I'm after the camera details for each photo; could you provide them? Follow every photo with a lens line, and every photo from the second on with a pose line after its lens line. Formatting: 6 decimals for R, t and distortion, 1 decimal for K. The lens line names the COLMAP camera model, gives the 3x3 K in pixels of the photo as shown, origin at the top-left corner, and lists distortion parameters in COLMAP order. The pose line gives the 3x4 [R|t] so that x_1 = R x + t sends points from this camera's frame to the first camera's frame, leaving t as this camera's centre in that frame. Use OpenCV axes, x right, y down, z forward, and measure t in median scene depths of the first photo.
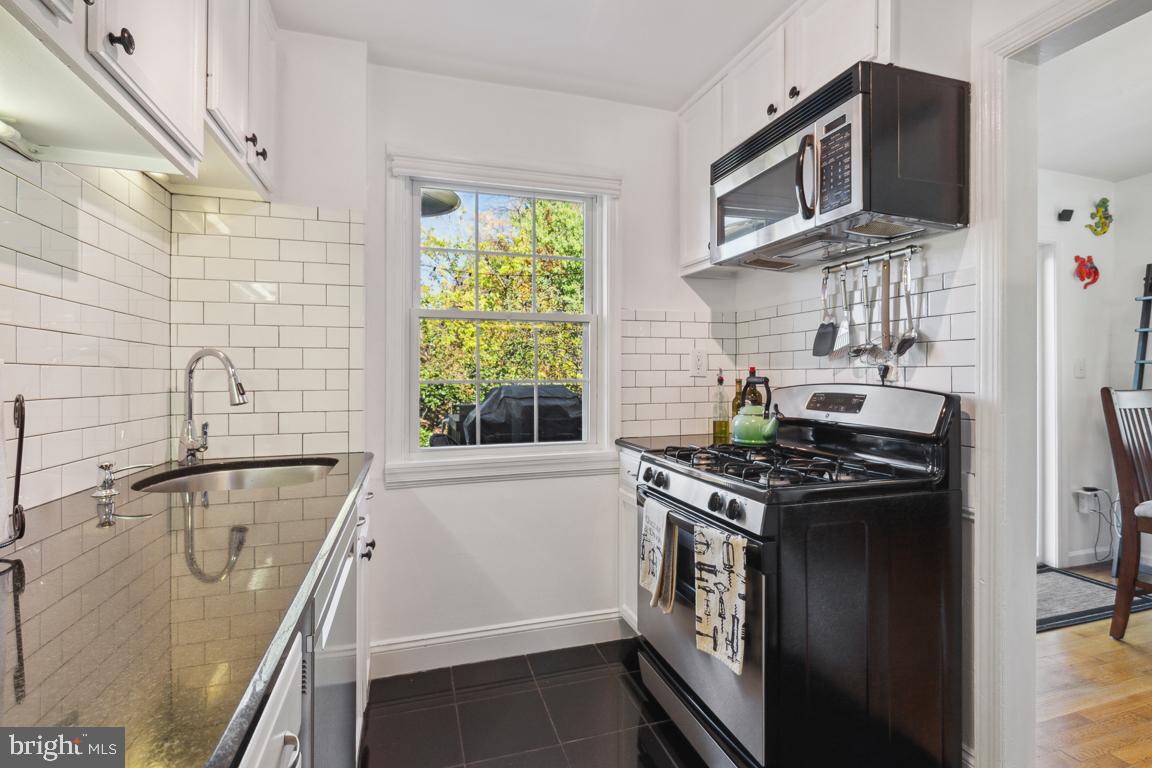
lens RADIAL K [[546.4, 0, 574.4], [0, 546.4, 376.7], [0, 0, 1]] dist [0.005238, 0.000349]
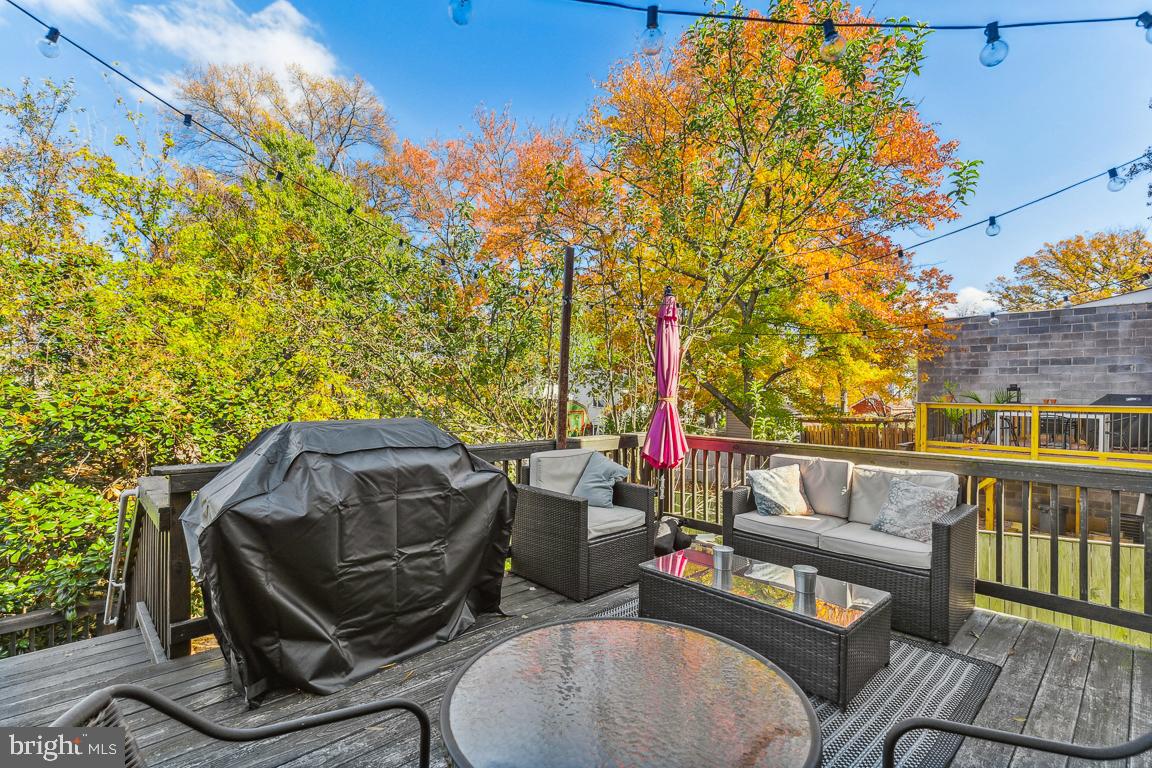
lens RADIAL K [[540.4, 0, 576.9], [0, 540.4, 394.1], [0, 0, 1]] dist [0.005948, 0.000460]
pose [[0.899895, 0.007992, 0.436033, -0.062855], [-0.011133, 0.999927, 0.004649, -0.007299], [-0.435964, -0.009038, 0.899919, 0.276824]]
